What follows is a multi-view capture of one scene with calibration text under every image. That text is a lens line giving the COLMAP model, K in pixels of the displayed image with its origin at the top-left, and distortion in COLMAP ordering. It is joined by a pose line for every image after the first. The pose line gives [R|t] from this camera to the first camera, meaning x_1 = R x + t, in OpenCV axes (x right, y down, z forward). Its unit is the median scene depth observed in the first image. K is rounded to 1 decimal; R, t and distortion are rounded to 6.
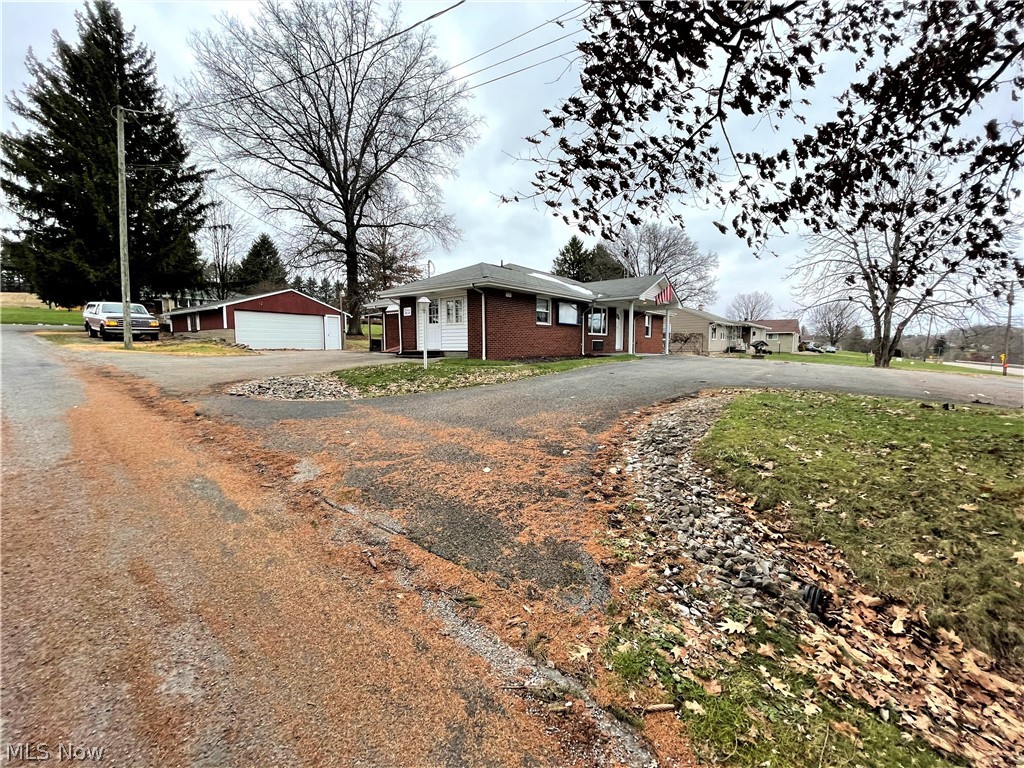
lens RADIAL K [[432.7, 0, 512.0], [0, 432.7, 384.0], [0, 0, 1]] dist [-0.000420, -0.000701]
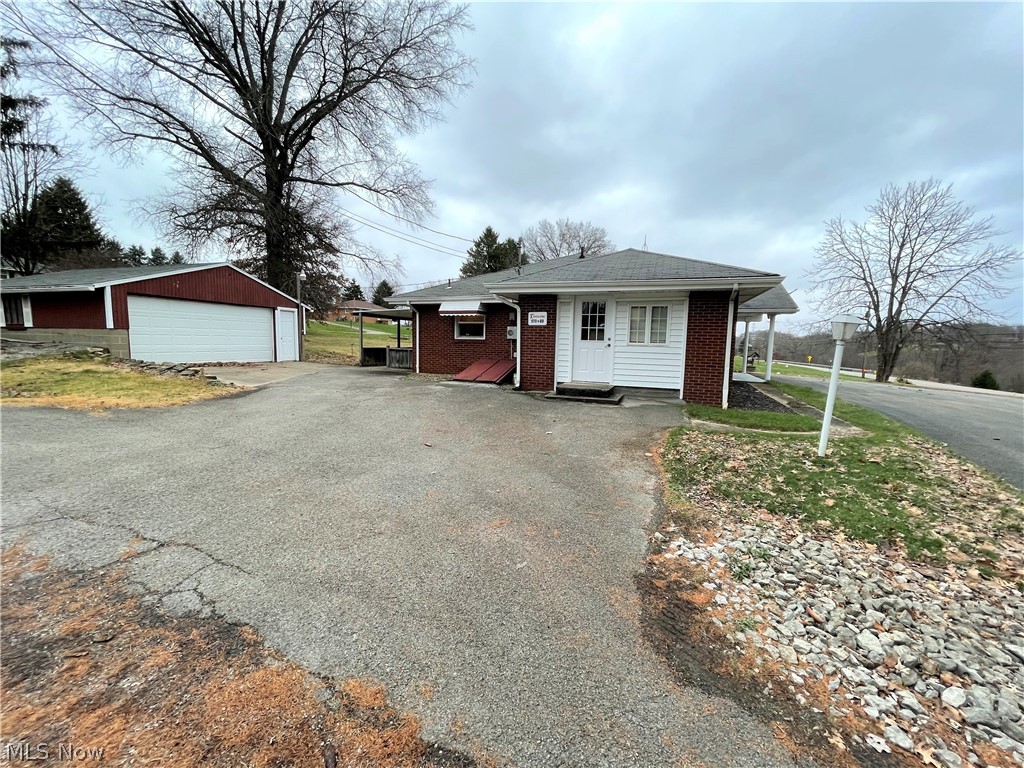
lens RADIAL K [[432.7, 0, 512.0], [0, 432.7, 384.0], [0, 0, 1]] dist [-0.000420, -0.000701]
pose [[0.949654, -0.009053, 0.313169, -0.327381], [0.004201, 0.999861, 0.016164, -0.060320], [-0.313271, -0.014035, 0.949560, 0.307961]]
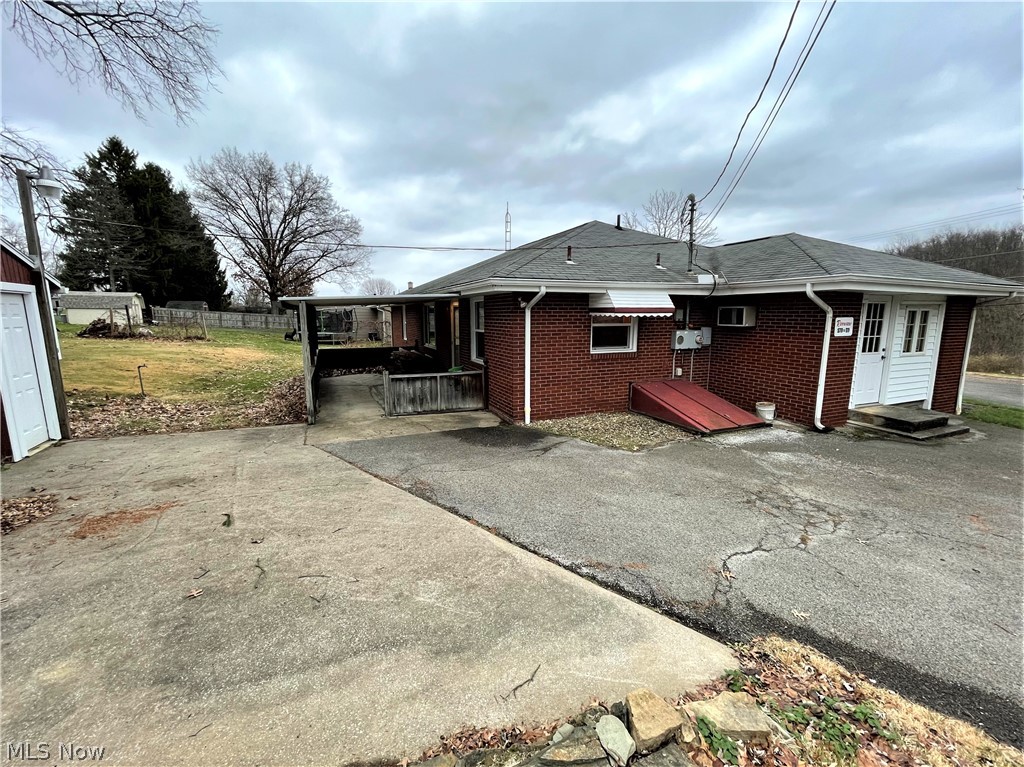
lens RADIAL K [[432.7, 0, 512.0], [0, 432.7, 383.5], [0, 0, 1]] dist [-0.000420, -0.000701]
pose [[0.457153, -0.143757, 0.877693, -0.547221], [0.074395, 0.989573, 0.123332, -0.136282], [-0.886271, 0.008914, 0.463081, 0.793526]]
